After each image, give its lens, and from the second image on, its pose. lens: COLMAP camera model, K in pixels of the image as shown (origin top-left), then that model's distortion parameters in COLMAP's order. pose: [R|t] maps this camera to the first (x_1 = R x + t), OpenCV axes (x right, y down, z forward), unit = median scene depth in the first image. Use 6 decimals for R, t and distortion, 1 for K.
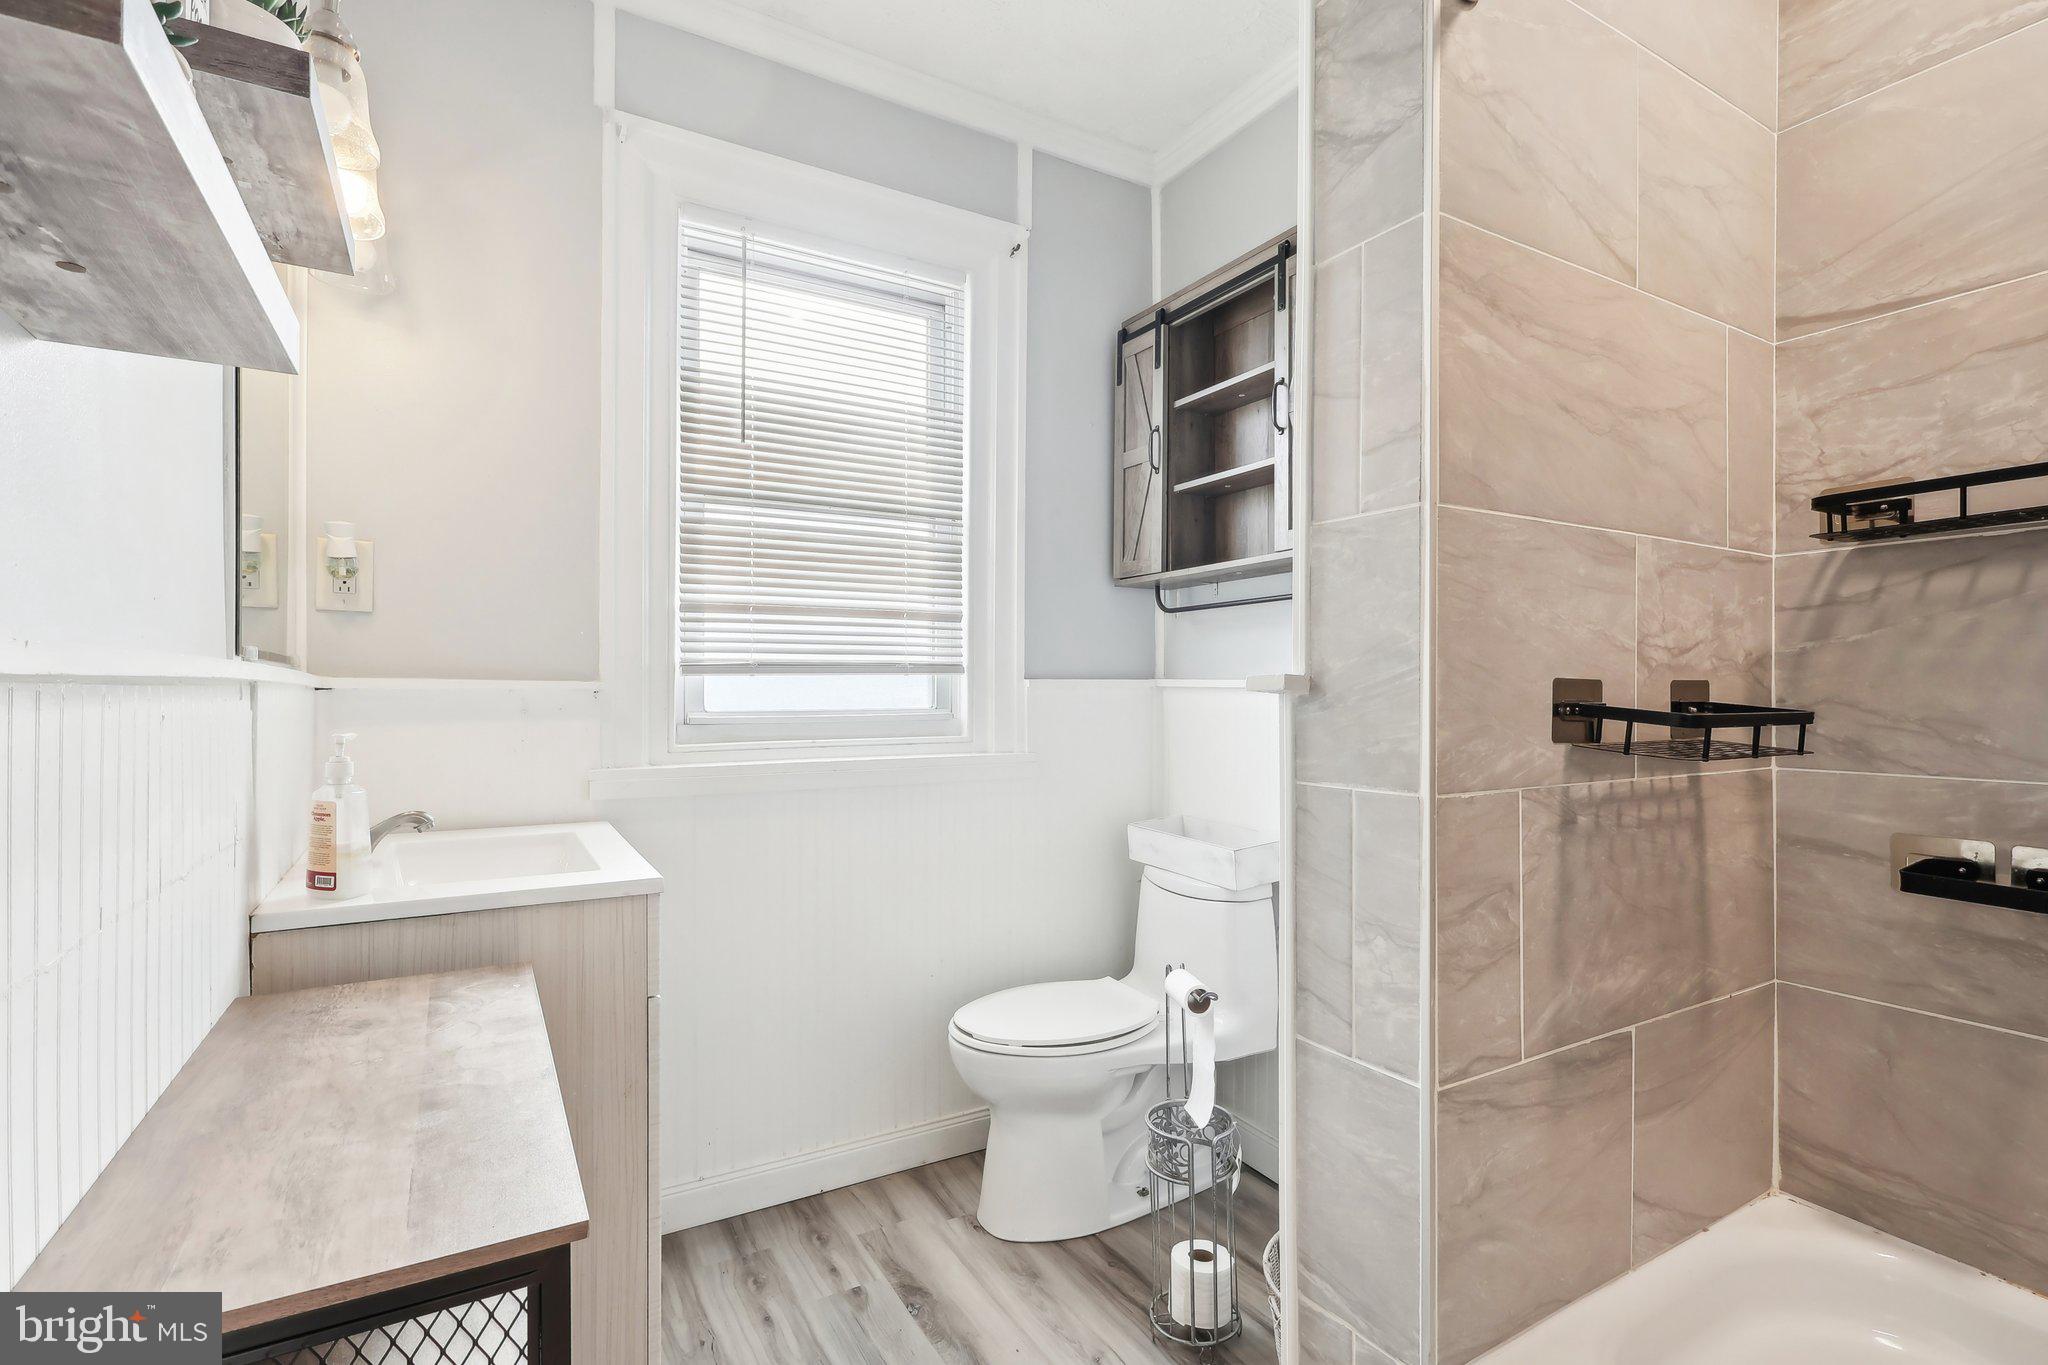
lens RADIAL K [[964.1, 0, 1034.3], [0, 964.1, 690.0], [0, 0, 1]] dist [0.001486, 0.001150]
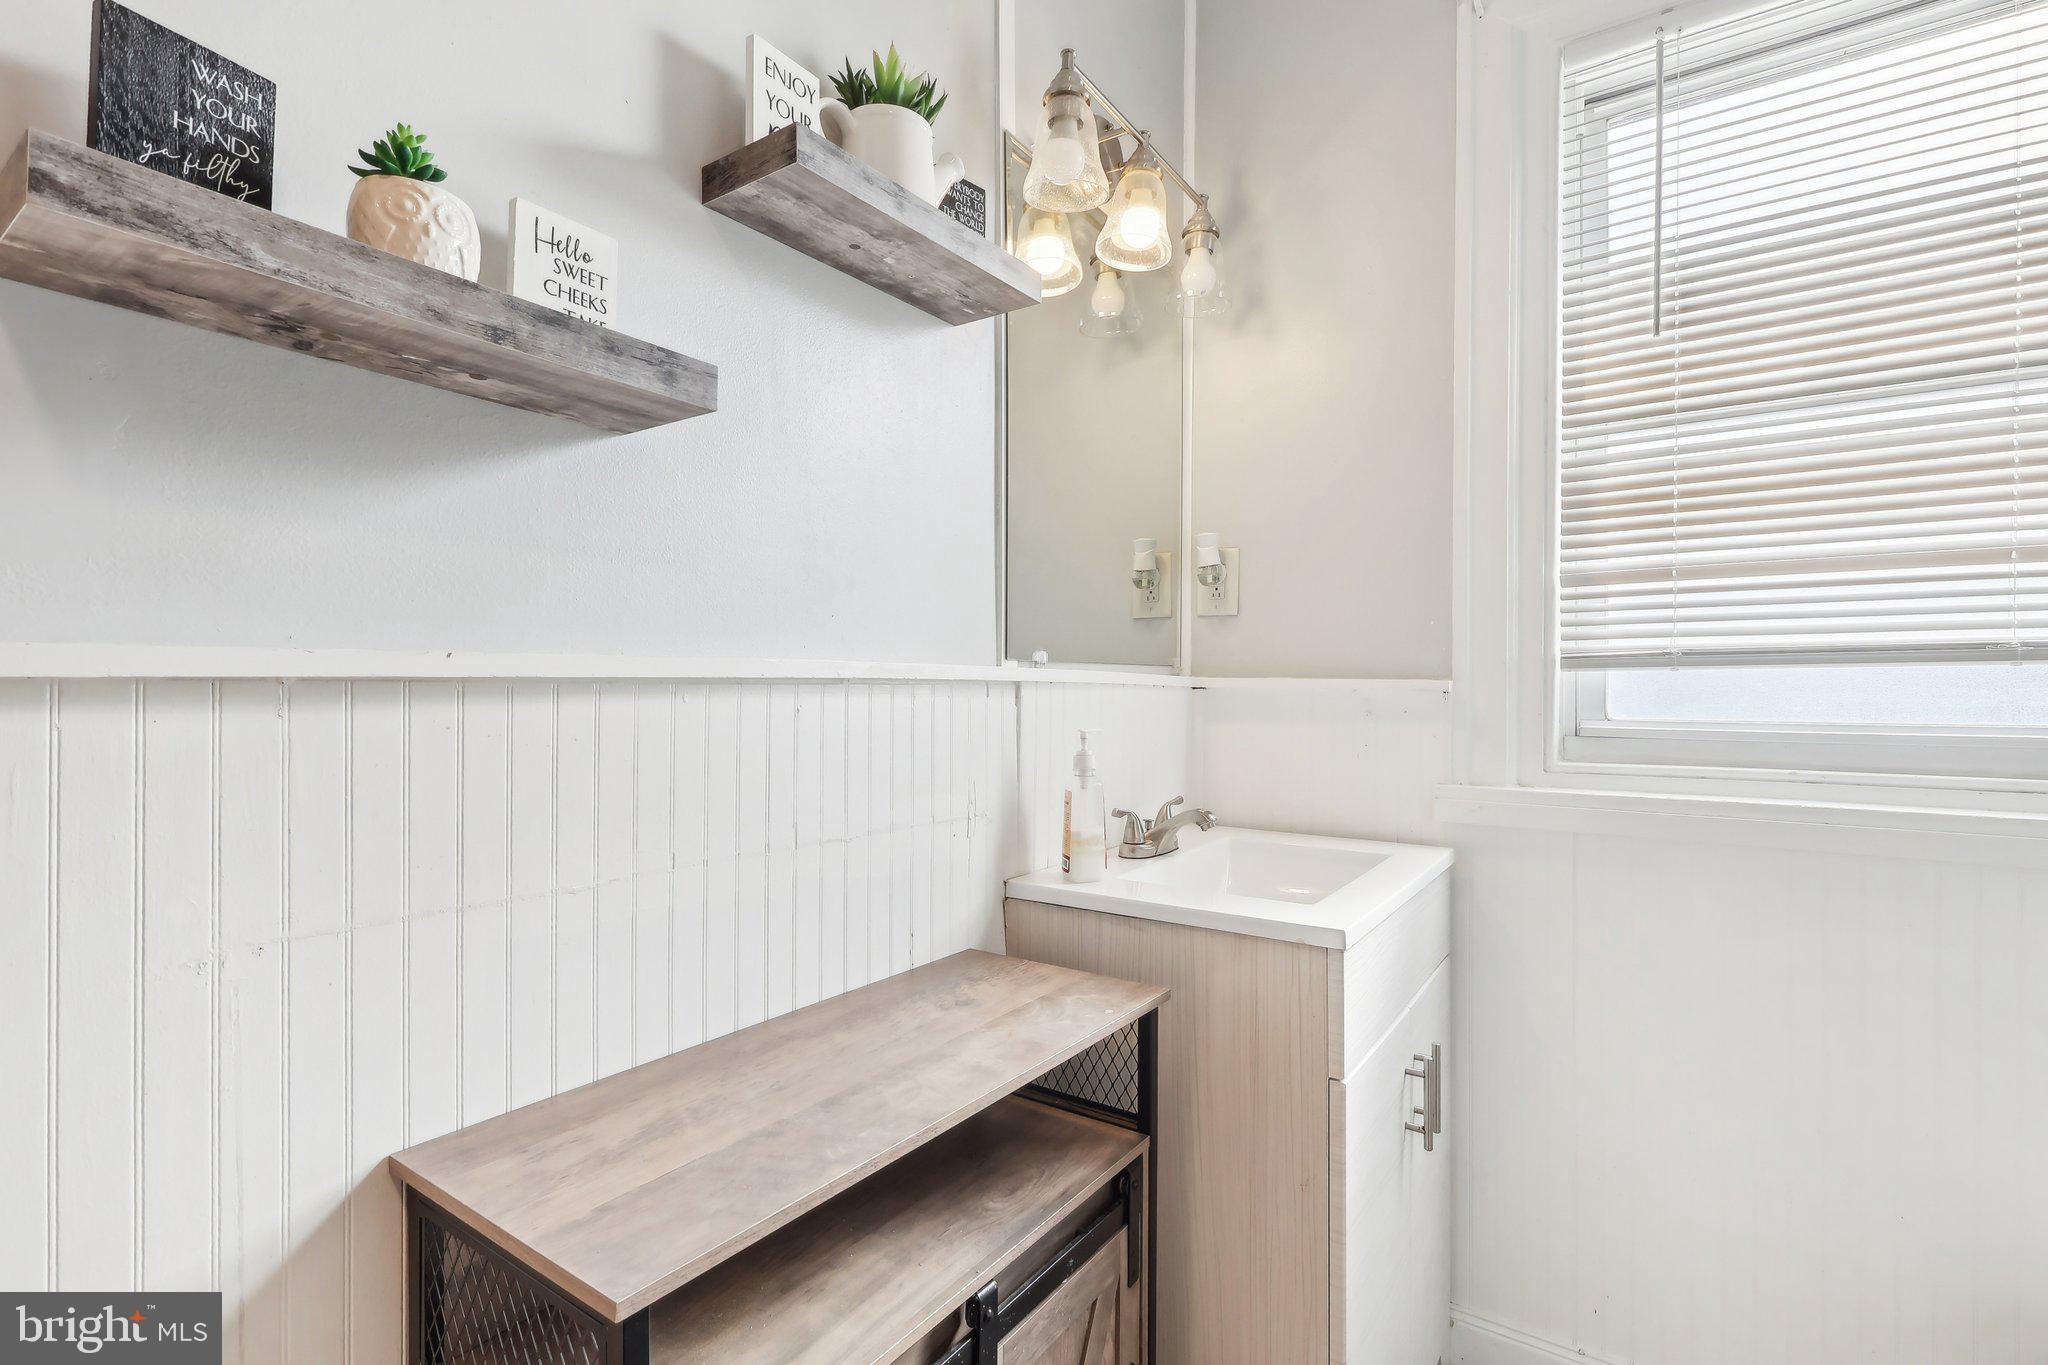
lens RADIAL K [[964.1, 0, 1021.3], [0, 964.1, 677.1], [0, 0, 1]] dist [0.001486, 0.001150]
pose [[0.412608, -0.010030, -0.910853, 0.220359], [-0.002652, 0.999922, -0.012212, 0.000102], [0.910905, 0.007455, 0.412549, 0.448226]]
